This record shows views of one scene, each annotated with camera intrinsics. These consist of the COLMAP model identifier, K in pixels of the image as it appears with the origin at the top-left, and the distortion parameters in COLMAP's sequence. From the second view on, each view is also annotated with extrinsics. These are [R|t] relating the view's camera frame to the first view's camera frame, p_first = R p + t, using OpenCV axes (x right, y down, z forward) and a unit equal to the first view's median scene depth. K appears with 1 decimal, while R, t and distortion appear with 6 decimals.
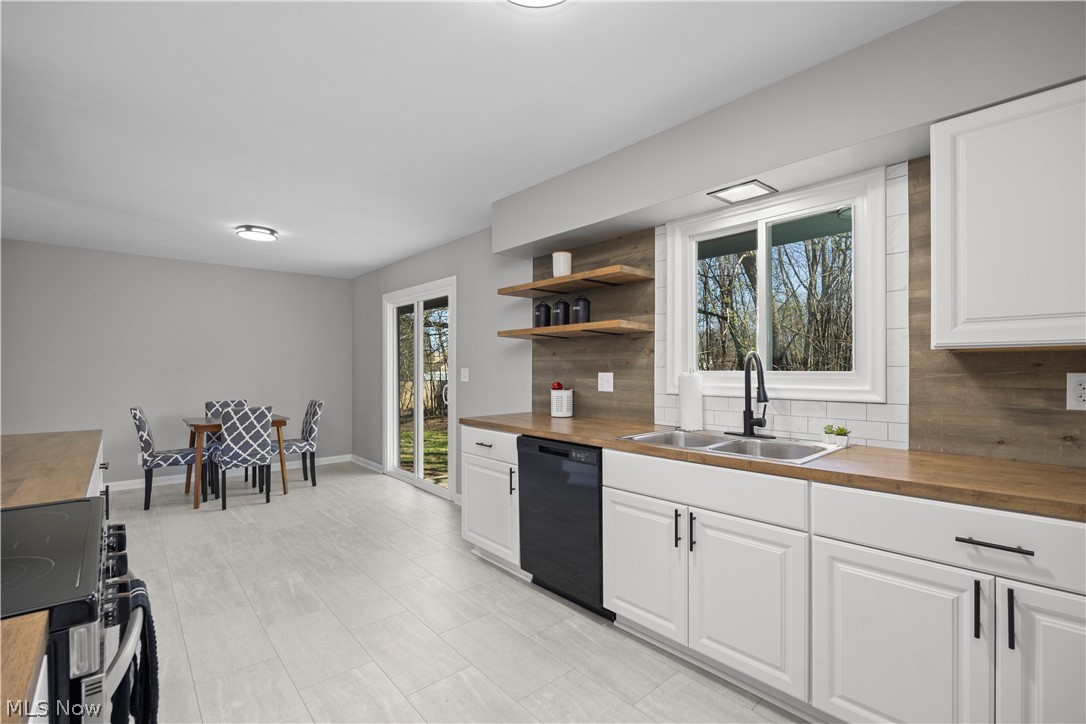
lens RADIAL K [[482.1, 0, 541.8], [0, 482.1, 368.7], [0, 0, 1]] dist [-0.013720, 0.000016]
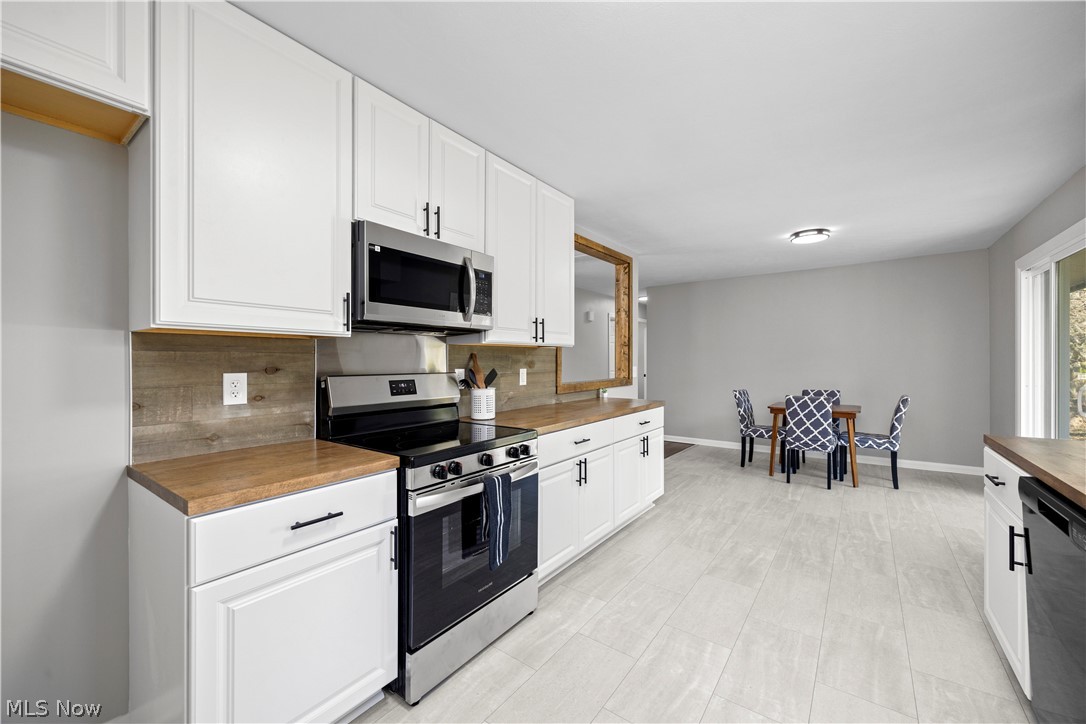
lens RADIAL K [[425.0, 0, 542.1], [0, 425.0, 360.4], [0, 0, 1]] dist [0.001405, -0.000032]
pose [[0.204096, -0.002329, -0.978948, 0.282107], [0.002266, 0.999996, -0.001907, -0.002033], [0.978948, -0.001829, 0.204101, 0.264234]]
